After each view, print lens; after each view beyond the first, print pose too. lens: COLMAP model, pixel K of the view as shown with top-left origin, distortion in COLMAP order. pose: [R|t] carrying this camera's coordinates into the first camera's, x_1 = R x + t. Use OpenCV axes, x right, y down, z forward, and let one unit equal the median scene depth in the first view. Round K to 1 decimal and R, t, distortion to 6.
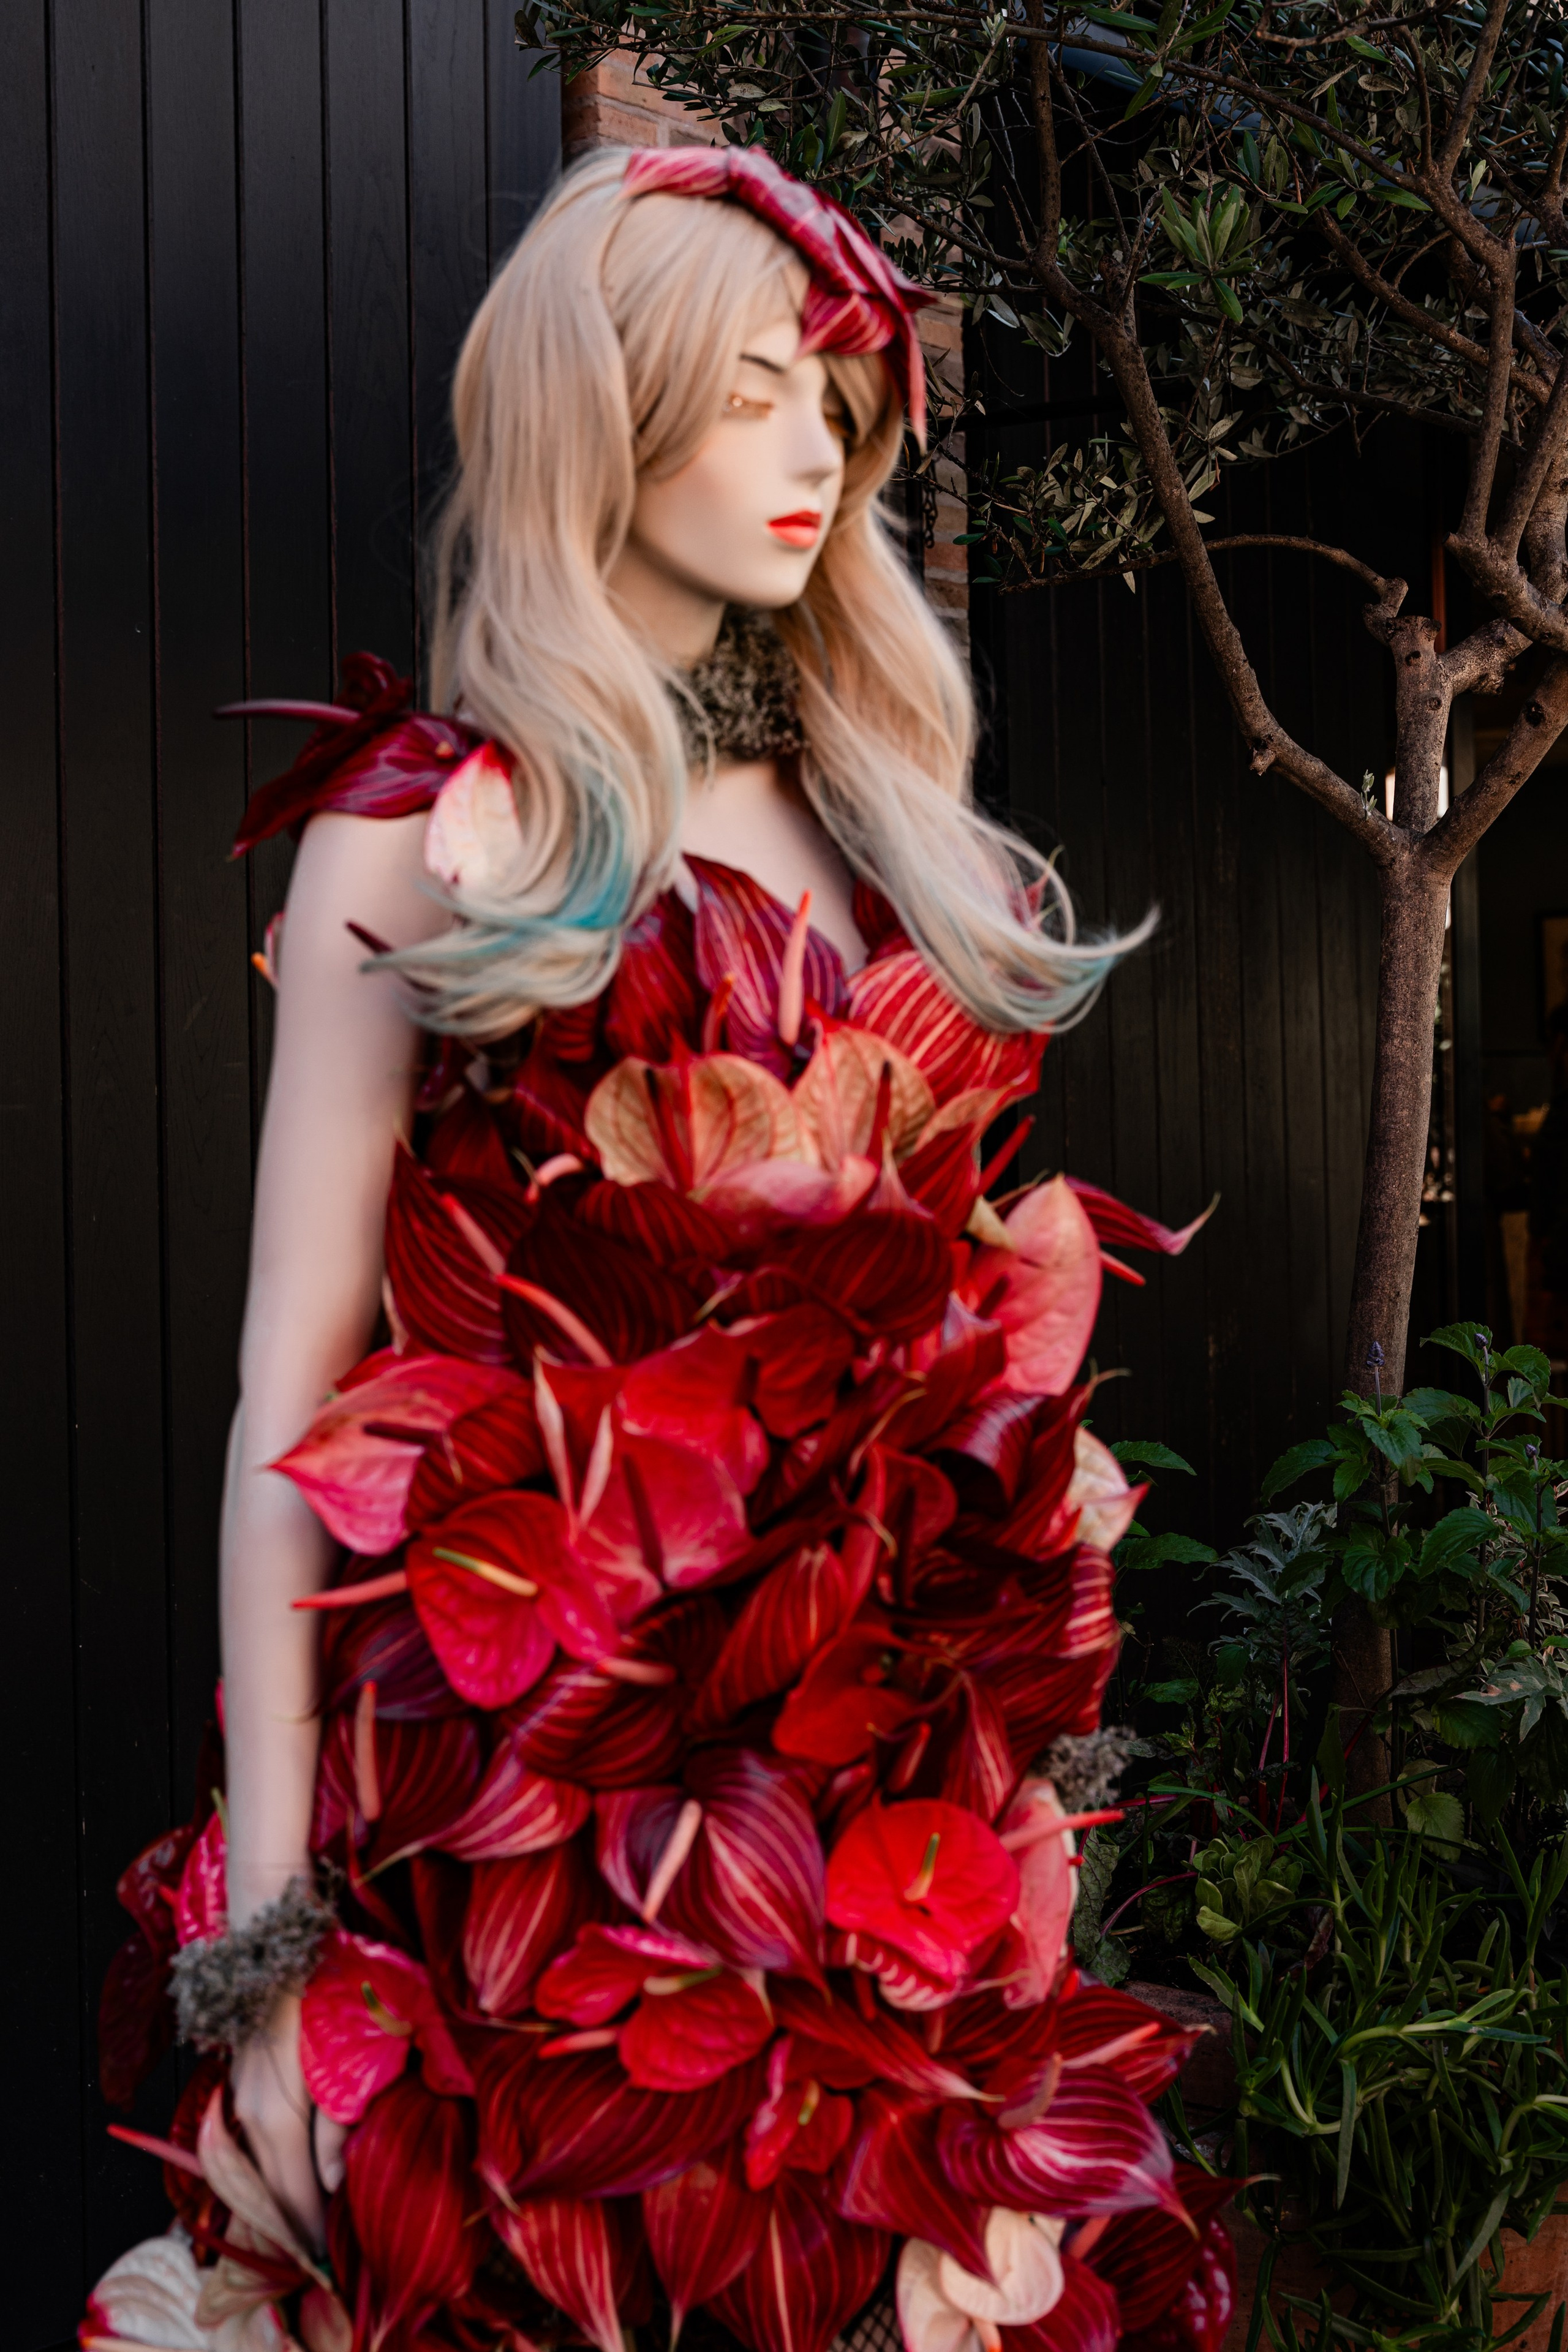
lens RADIAL K [[3092.9, 0, 785.6], [0, 3092.9, 1185.8], [0, 0, 1]] dist [0.011548, 0.000000]
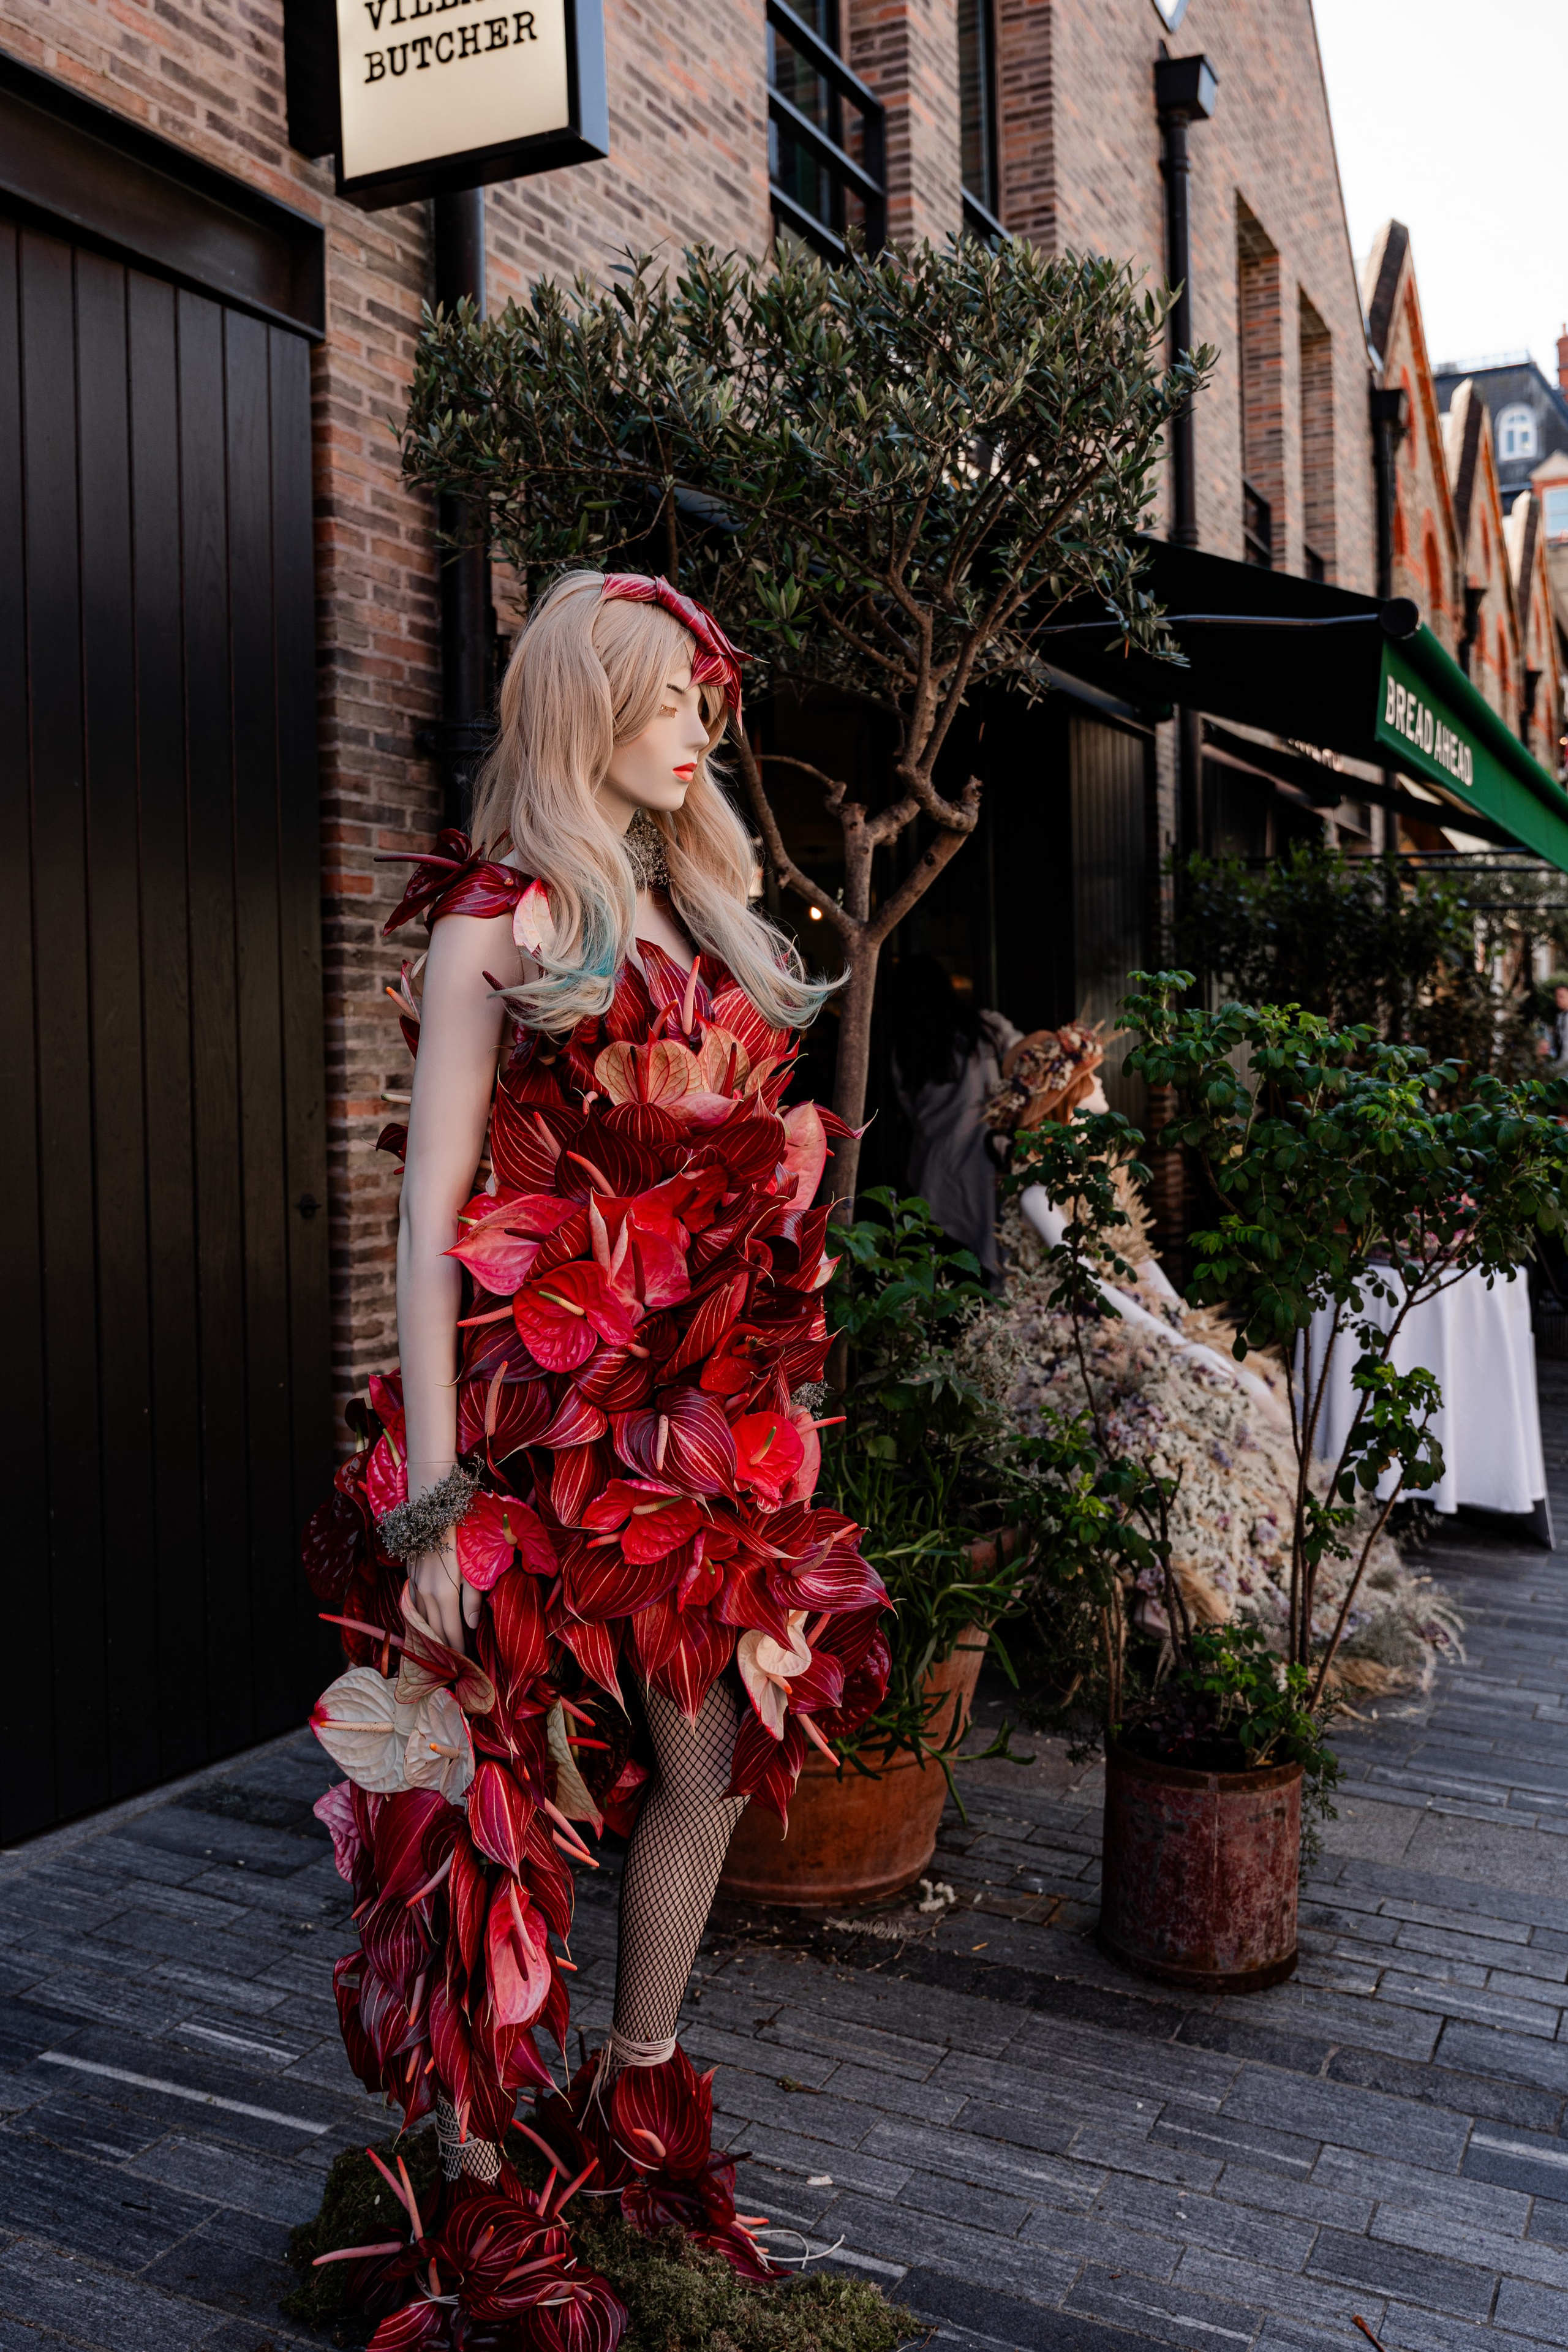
lens RADIAL K [[1950.9, 0, 782.5], [0, 1950.9, 1161.0], [0, 0, 1]] dist [-0.000102, 0.000282]
pose [[0.967401, -0.017468, 0.252648, -0.259581], [0.013018, 0.999729, 0.019275, 0.011885], [-0.252916, -0.015358, 0.967366, -0.223350]]
